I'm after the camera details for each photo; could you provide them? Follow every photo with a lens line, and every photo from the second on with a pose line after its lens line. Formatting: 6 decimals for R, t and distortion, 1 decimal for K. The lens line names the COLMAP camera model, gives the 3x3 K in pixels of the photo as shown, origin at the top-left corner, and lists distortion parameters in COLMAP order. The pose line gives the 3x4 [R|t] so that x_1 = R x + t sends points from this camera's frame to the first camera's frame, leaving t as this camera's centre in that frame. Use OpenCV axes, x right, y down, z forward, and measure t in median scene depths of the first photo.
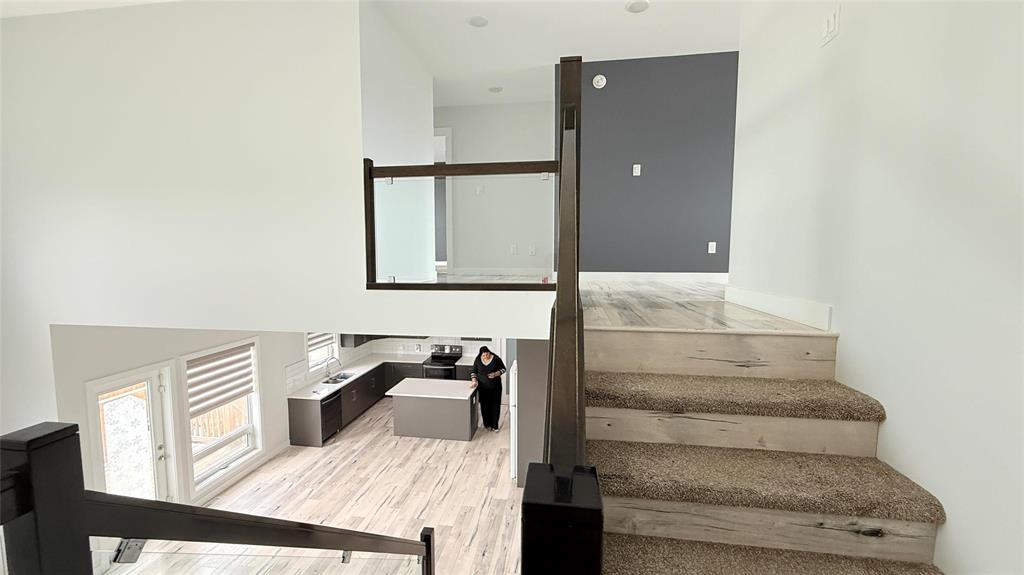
lens RADIAL K [[411.8, 0, 510.4], [0, 411.8, 288.3], [0, 0, 1]] dist [0.001255, -0.000214]
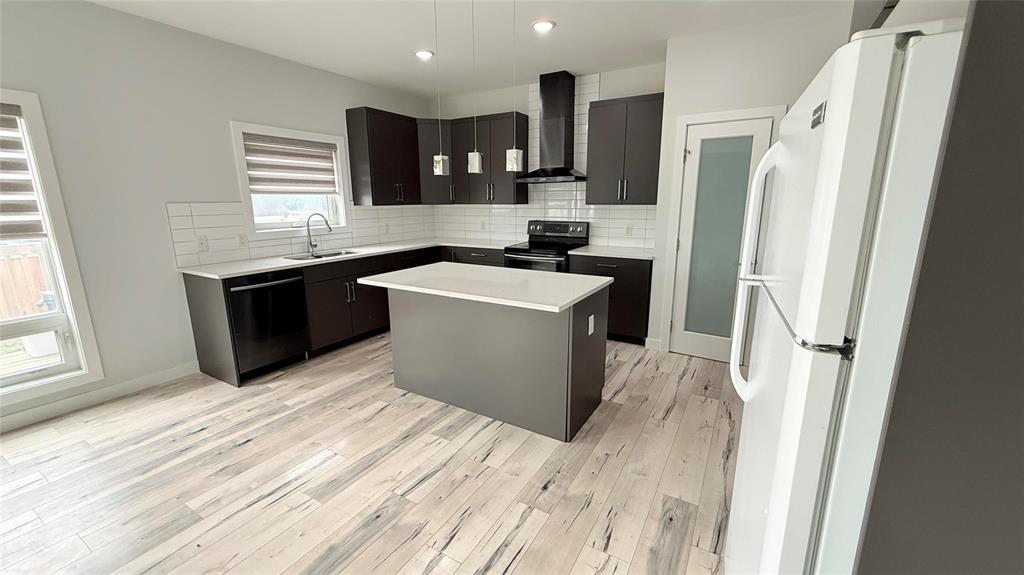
lens RADIAL K [[411.8, 0, 513.0], [0, 411.8, 289.1], [0, 0, 1]] dist [0.001255, -0.000214]
pose [[0.929114, 0.078474, -0.361371, -0.029187], [-0.032043, 0.990633, 0.132737, 0.208576], [0.368402, -0.111748, 0.922926, 0.697243]]
